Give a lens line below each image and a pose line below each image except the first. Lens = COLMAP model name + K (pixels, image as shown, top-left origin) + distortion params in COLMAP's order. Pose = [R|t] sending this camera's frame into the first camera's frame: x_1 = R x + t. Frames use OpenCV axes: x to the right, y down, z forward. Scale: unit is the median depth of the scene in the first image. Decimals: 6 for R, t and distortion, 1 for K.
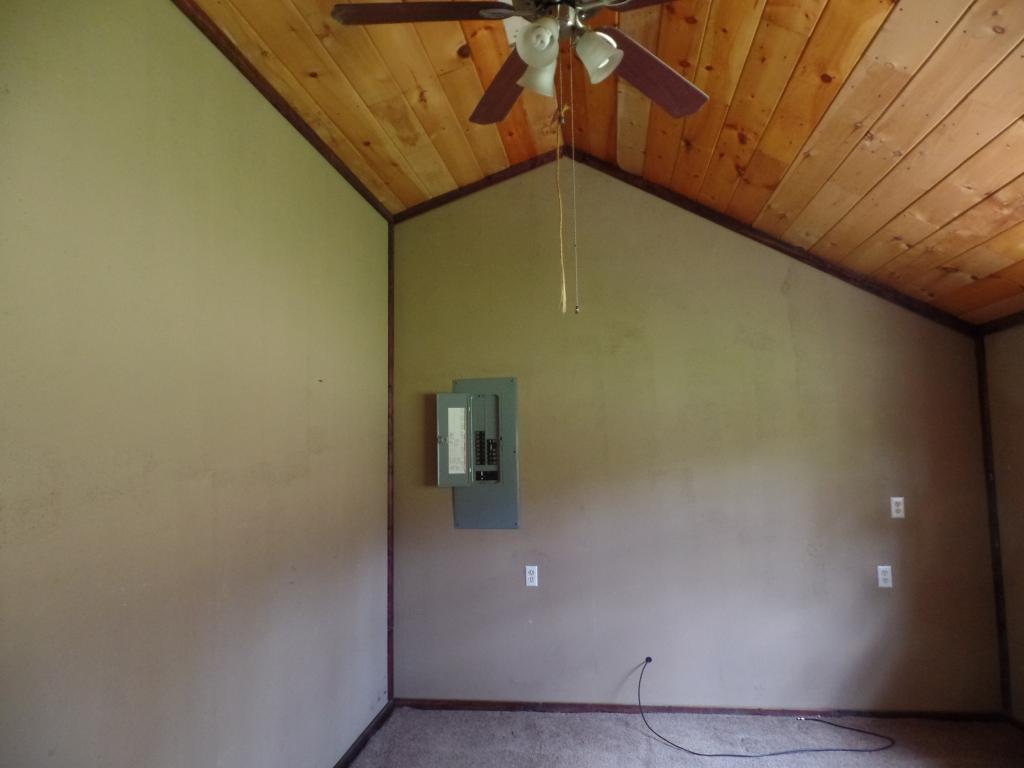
lens RADIAL K [[703.4, 0, 517.4], [0, 703.4, 382.7], [0, 0, 1]] dist [-0.000435, -0.000368]
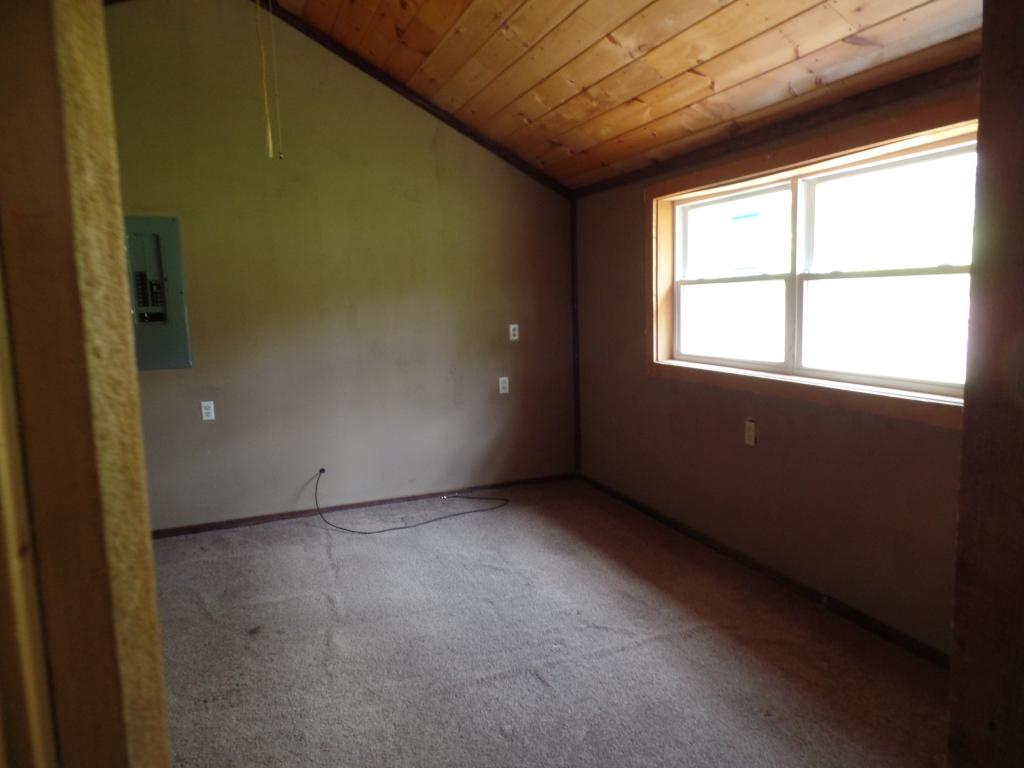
lens RADIAL K [[703.4, 0, 517.4], [0, 703.4, 382.7], [0, 0, 1]] dist [-0.000435, -0.000368]
pose [[0.873652, -0.072187, 0.481166, -0.087034], [-0.029422, 0.979284, 0.200341, 0.009647], [-0.485660, -0.189185, 0.853430, -0.129943]]
